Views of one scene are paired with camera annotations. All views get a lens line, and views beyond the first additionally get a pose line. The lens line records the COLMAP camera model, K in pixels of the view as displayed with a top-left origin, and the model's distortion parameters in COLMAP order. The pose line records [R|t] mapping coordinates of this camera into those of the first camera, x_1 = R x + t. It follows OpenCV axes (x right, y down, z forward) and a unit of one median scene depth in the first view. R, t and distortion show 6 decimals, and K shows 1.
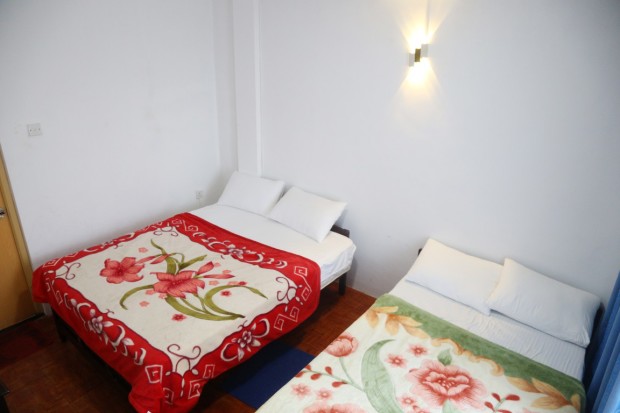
lens RADIAL K [[418.3, 0, 309.8], [0, 418.3, 192.1], [0, 0, 1]] dist [-0.116429, 0.045990]
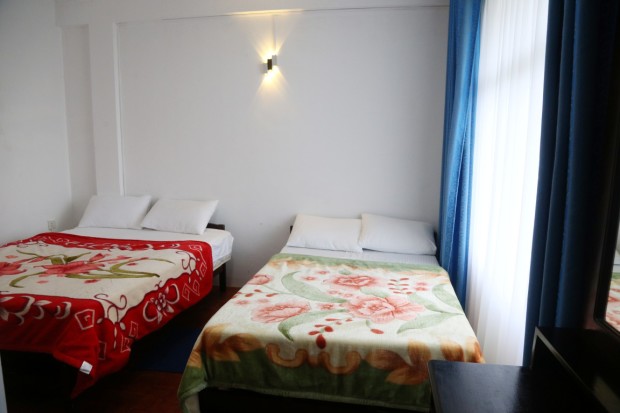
lens RADIAL K [[418.3, 0, 309.8], [0, 418.3, 192.1], [0, 0, 1]] dist [-0.116429, 0.045990]
pose [[0.887119, -0.071991, 0.455891, -0.265246], [0.177102, 0.965243, -0.192199, 0.350769], [-0.426209, 0.251243, 0.869036, -0.069803]]
